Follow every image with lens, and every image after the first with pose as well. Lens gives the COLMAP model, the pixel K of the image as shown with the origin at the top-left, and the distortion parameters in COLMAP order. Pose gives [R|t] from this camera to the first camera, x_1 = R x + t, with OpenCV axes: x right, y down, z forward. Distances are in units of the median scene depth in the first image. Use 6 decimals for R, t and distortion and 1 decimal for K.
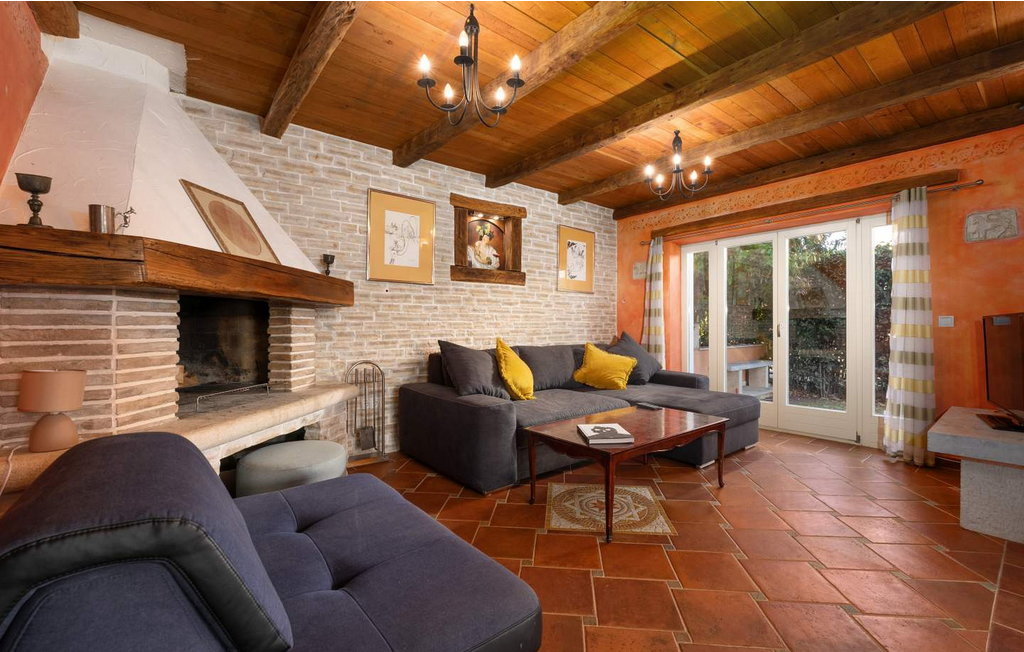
lens RADIAL K [[429.9, 0, 512.9], [0, 429.9, 326.0], [0, 0, 1]] dist [-0.000349, -0.000028]
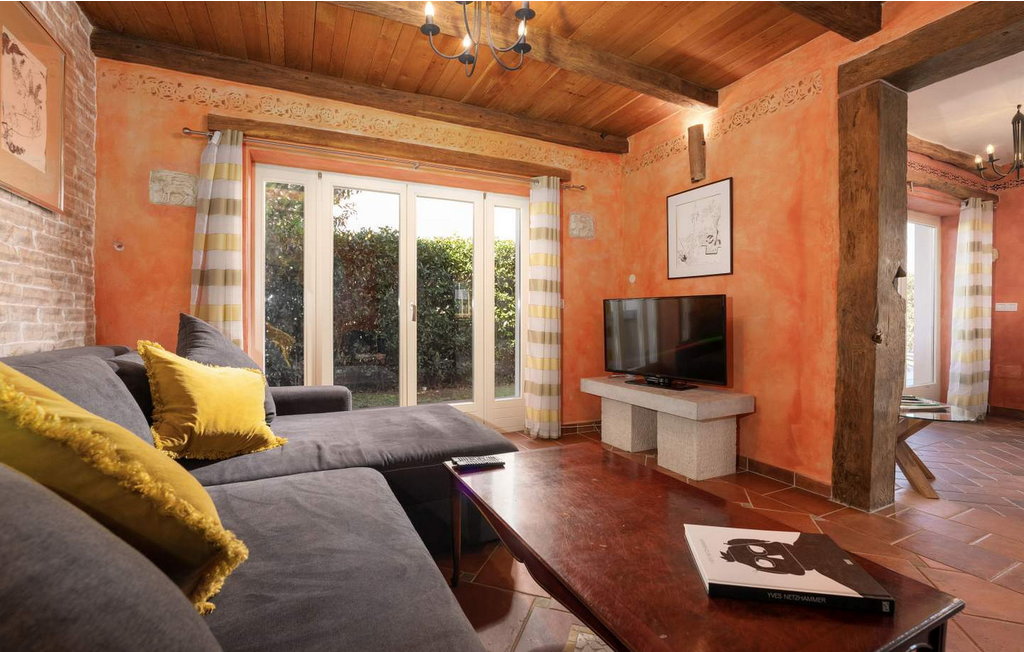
lens RADIAL K [[449.7, 0, 510.7], [0, 449.7, 320.7], [0, 0, 1]] dist [-0.012877, -0.000112]
pose [[0.229708, -0.006156, 0.973240, -0.128049], [-0.000945, 0.999978, 0.006548, 0.019598], [-0.973259, -0.002424, 0.229697, 0.673986]]
